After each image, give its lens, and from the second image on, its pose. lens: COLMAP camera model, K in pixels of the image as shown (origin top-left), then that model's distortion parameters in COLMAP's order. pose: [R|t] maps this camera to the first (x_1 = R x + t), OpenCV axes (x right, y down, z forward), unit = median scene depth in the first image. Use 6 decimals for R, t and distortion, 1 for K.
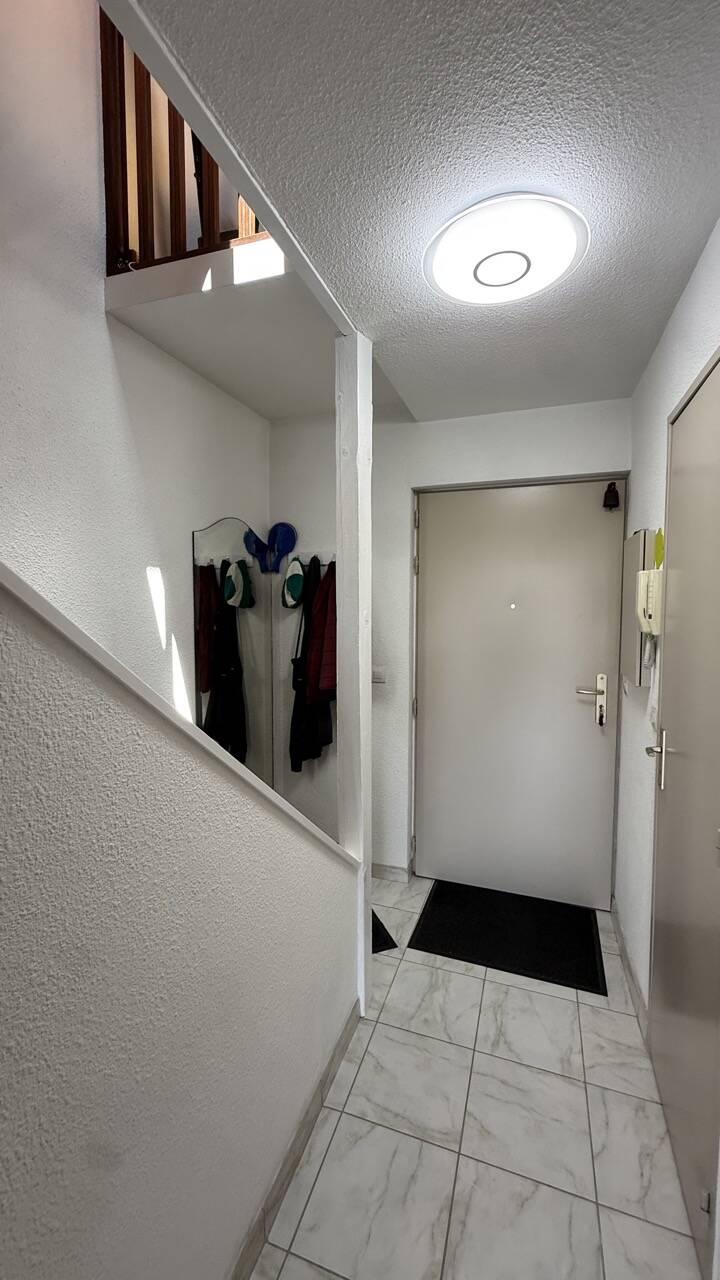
lens RADIAL K [[508.5, 0, 362.8], [0, 508.5, 637.2], [0, 0, 1]] dist [-0.002178, 0.001035]
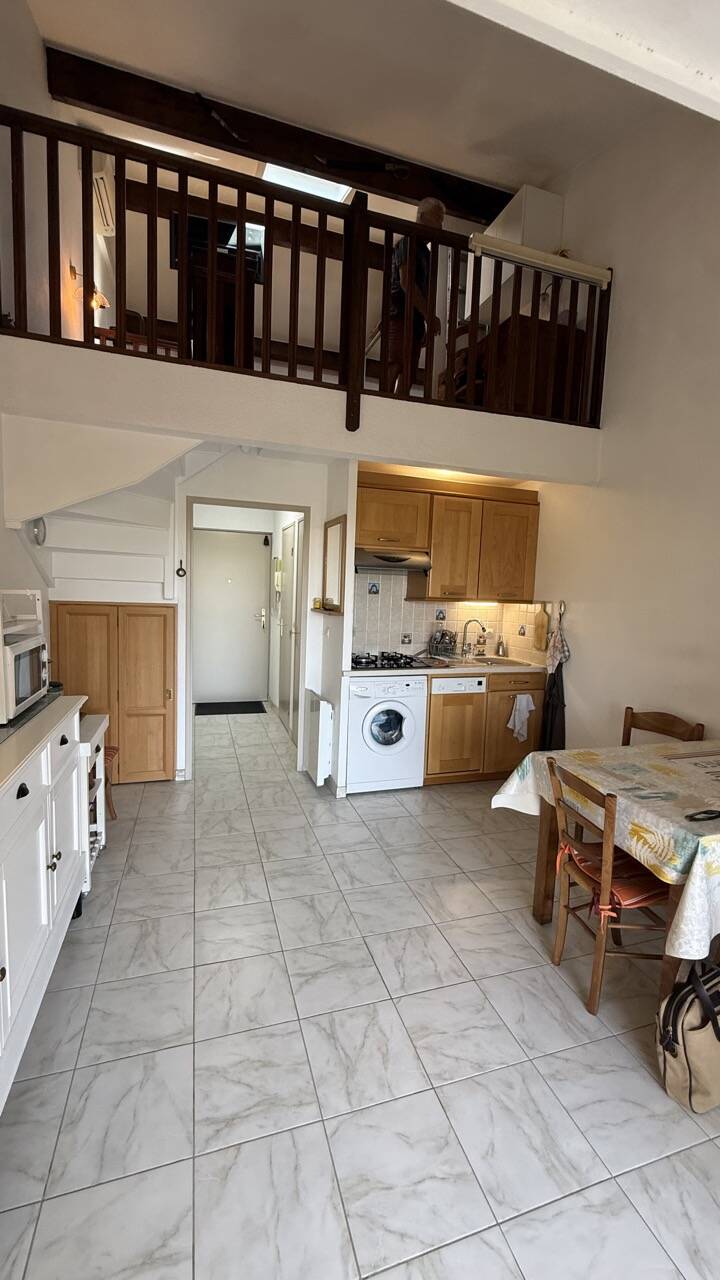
lens RADIAL K [[508.5, 0, 358.0], [0, 508.5, 636.1], [0, 0, 1]] dist [-0.002178, 0.001035]
pose [[0.798196, -0.031449, 0.601577, -0.681188], [0.002670, 0.998811, 0.048672, 0.083497], [-0.602392, -0.037243, 0.797331, -1.310884]]
